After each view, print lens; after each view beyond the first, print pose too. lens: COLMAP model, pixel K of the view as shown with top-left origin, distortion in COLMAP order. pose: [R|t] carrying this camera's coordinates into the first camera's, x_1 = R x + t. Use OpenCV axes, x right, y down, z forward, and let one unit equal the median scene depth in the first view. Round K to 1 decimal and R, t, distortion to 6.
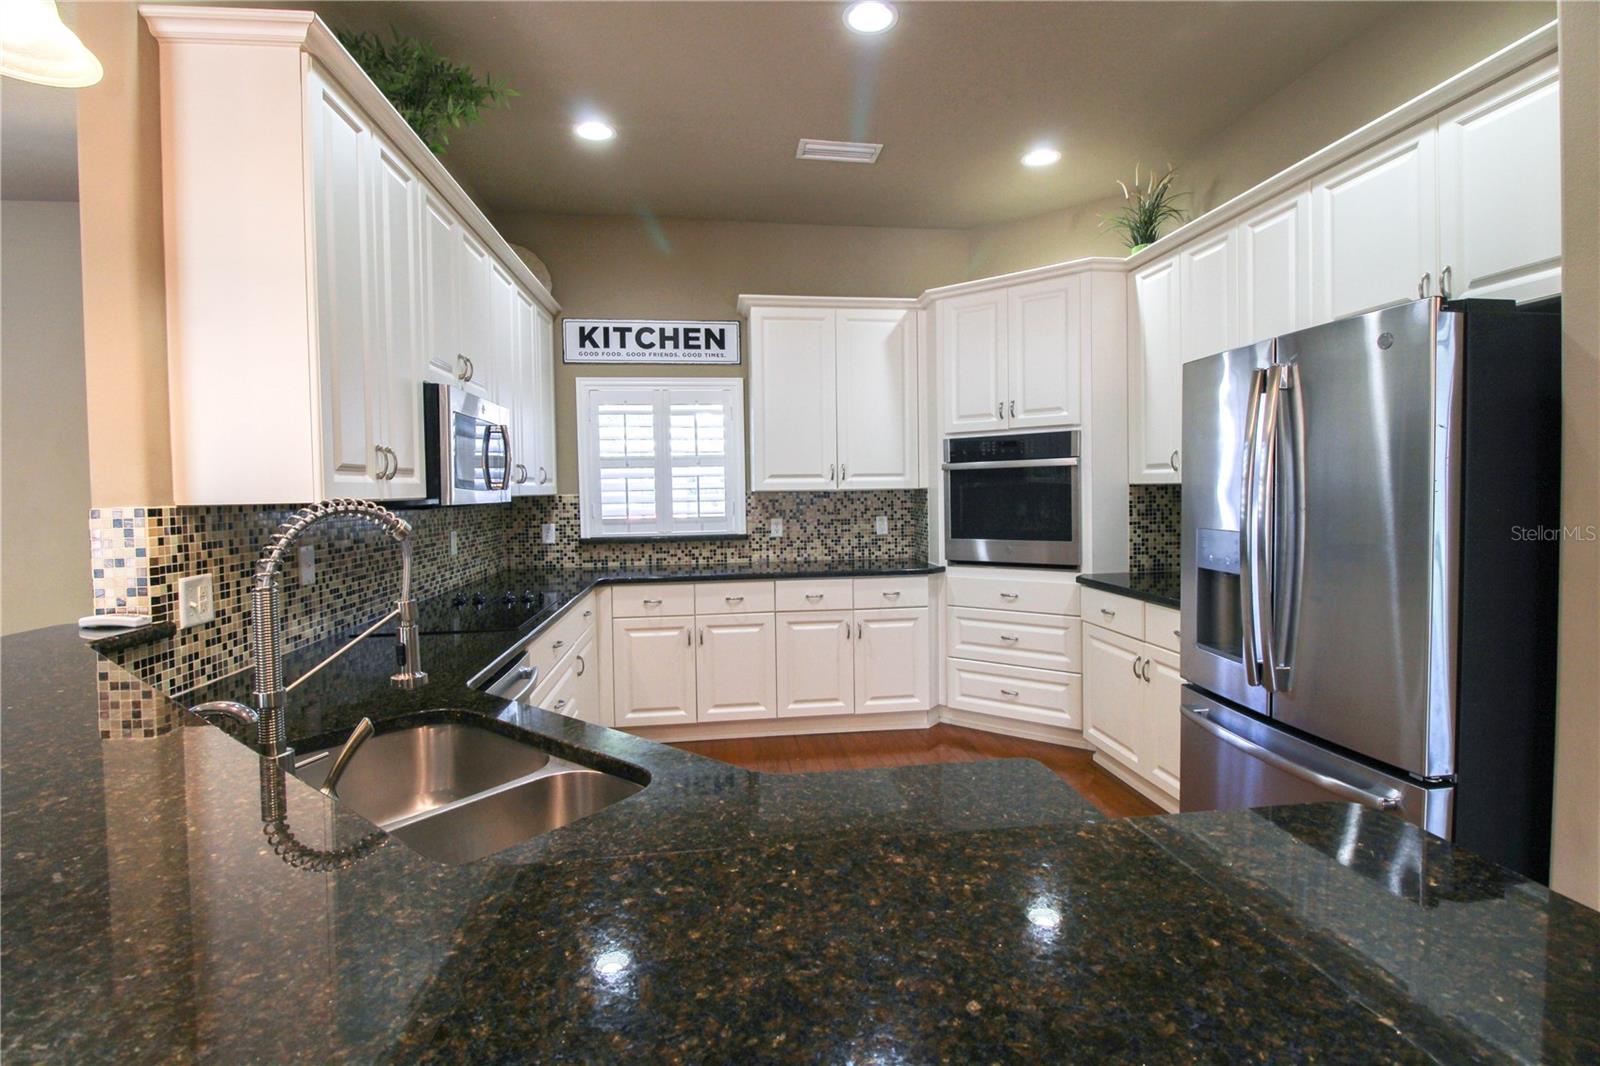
lens RADIAL K [[738.8, 0, 814.4], [0, 738.8, 514.8], [0, 0, 1]] dist [0.001400, -0.014533]
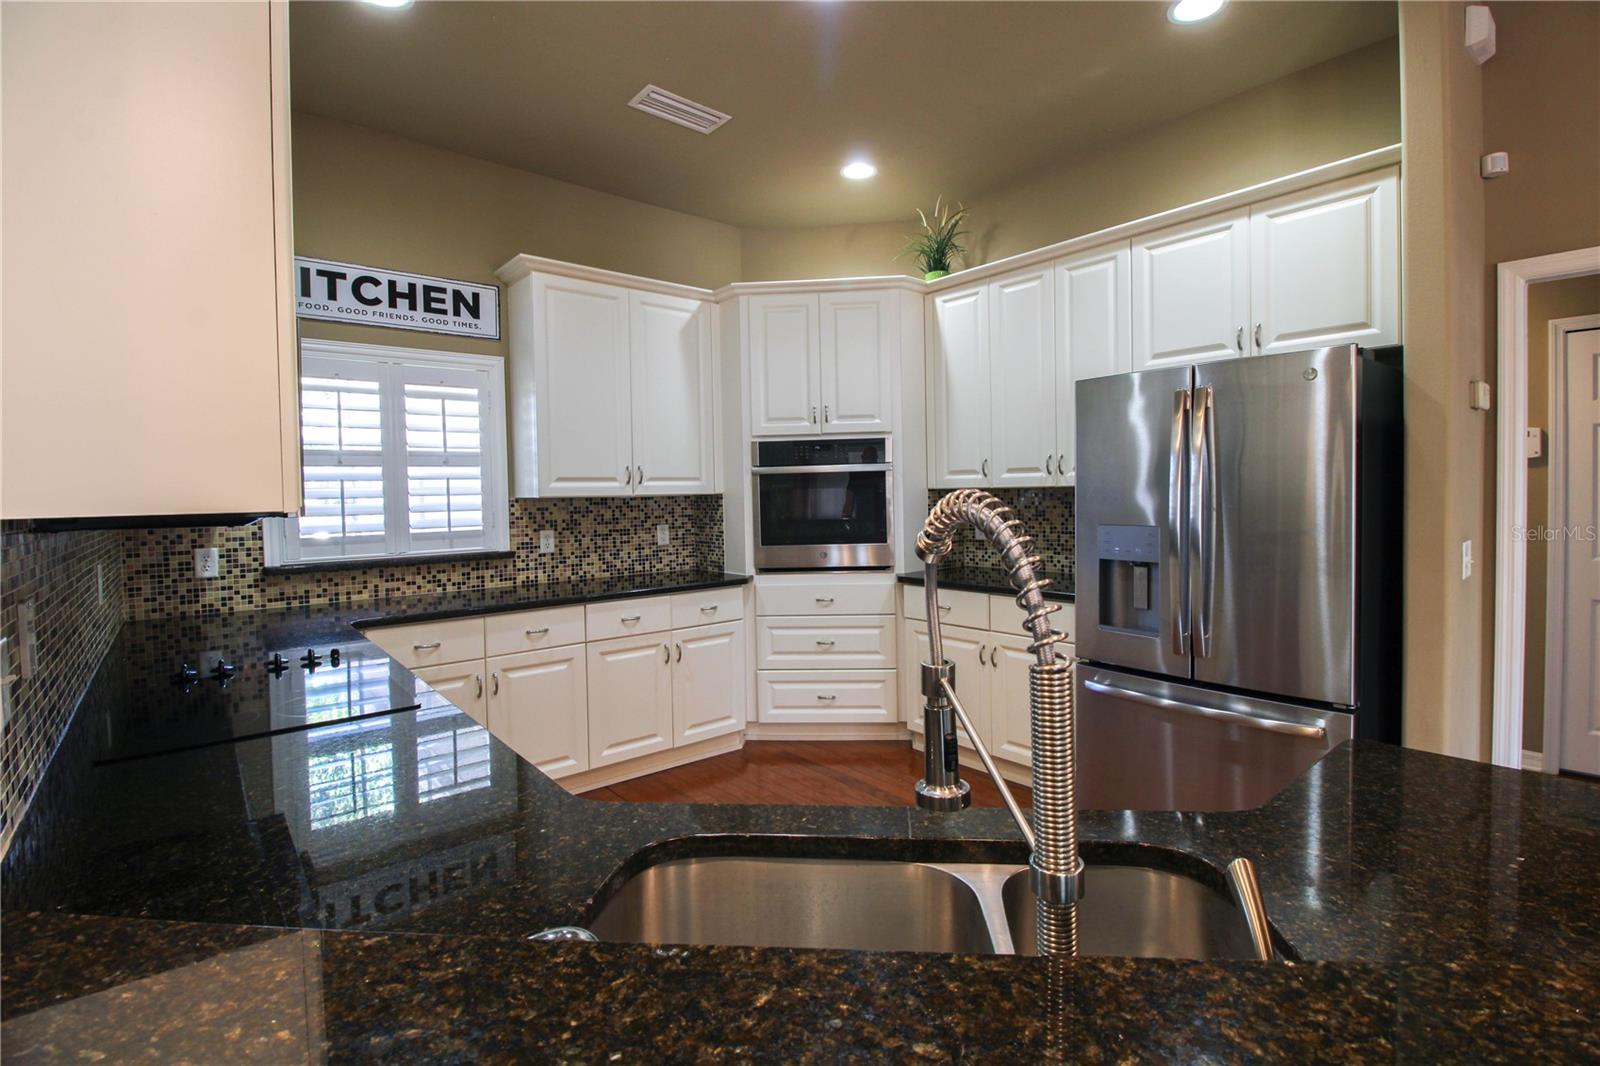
lens RADIAL K [[738.8, 0, 814.4], [0, 738.8, 514.8], [0, 0, 1]] dist [0.001400, -0.014533]
pose [[0.842309, -0.017004, 0.538726, -0.254258], [0.024106, 0.999691, -0.006138, -0.000386], [-0.538455, 0.018156, 0.842459, 0.145130]]
